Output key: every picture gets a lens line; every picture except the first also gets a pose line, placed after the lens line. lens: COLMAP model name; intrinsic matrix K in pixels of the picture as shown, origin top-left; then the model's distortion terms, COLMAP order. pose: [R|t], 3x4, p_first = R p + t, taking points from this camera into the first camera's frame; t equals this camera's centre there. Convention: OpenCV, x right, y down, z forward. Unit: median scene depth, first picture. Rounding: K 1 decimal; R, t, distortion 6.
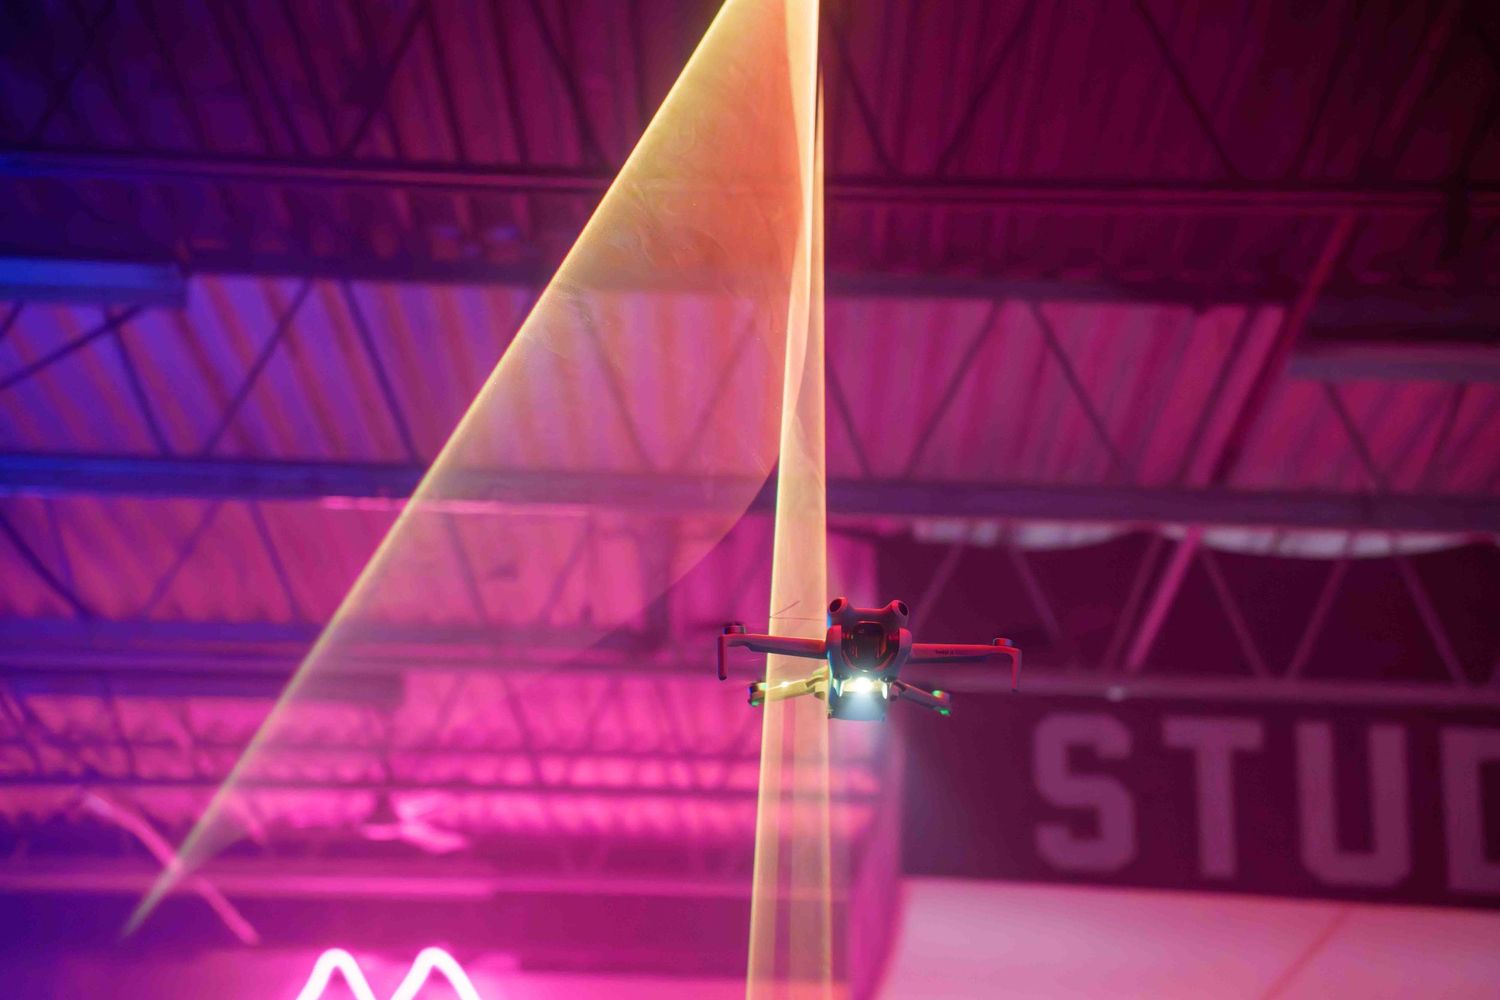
lens RADIAL K [[2962.1, 0, 757.4], [0, 2962.1, 508.2], [0, 0, 1]] dist [0.510432, 0.000000]
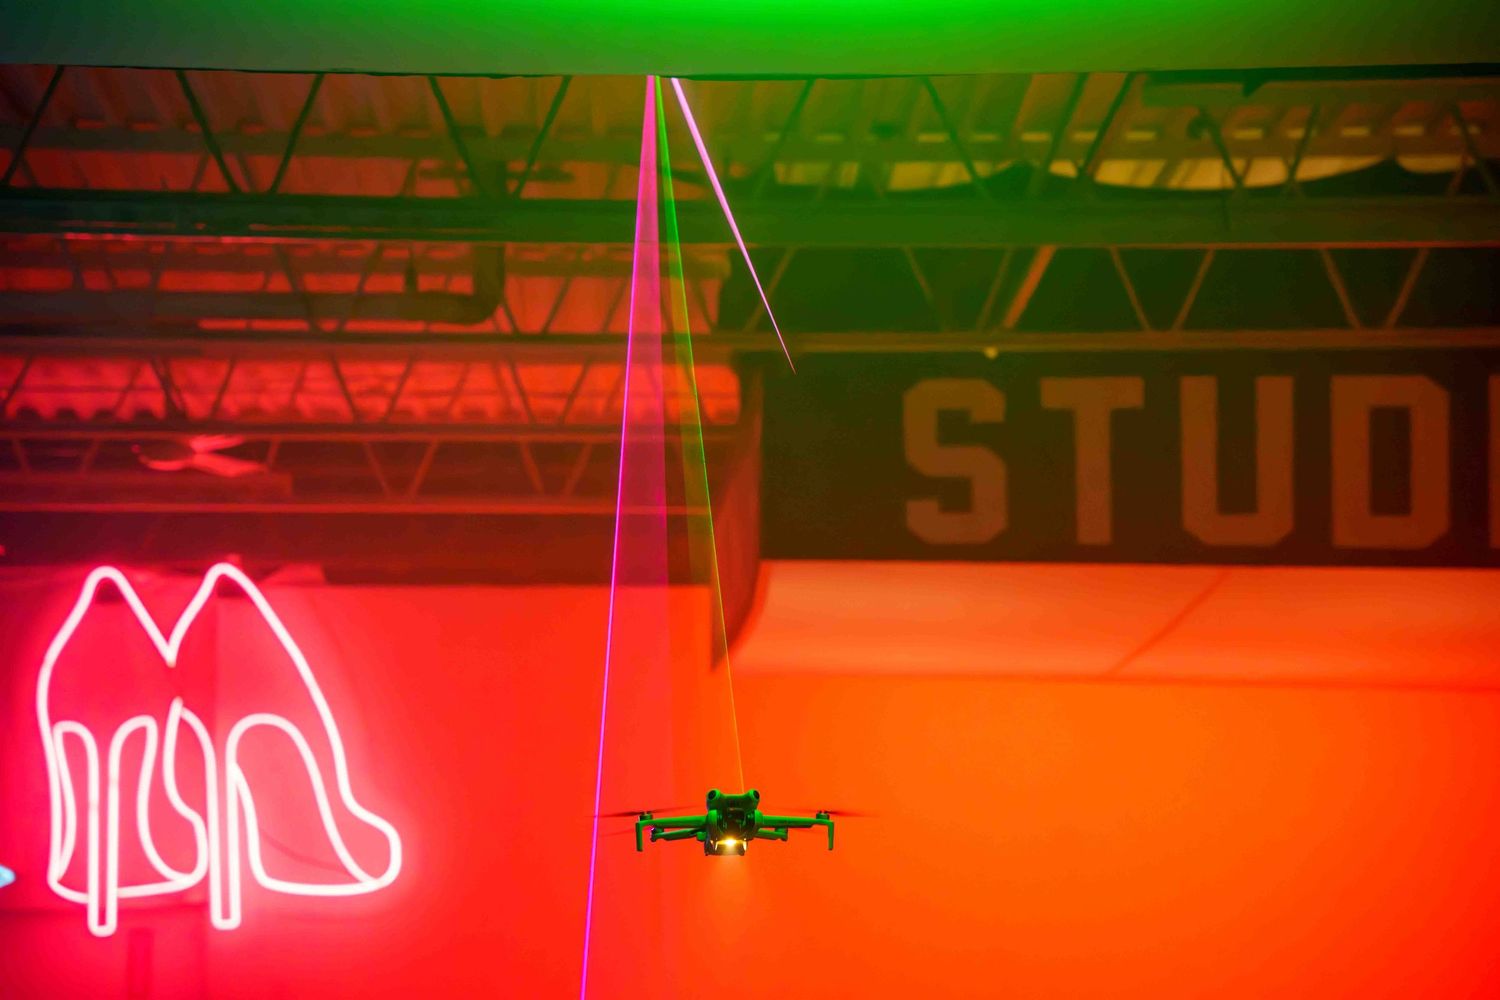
lens RADIAL K [[4158.7, 0, 747.2], [0, 4158.7, 490.3], [0, 0, 1]] dist [1.032774, 0.000000]
pose [[0.998690, -0.030654, 0.040969, -0.010231], [0.022778, 0.983312, 0.180494, -0.133772], [-0.045818, -0.179324, 0.982723, -0.285244]]
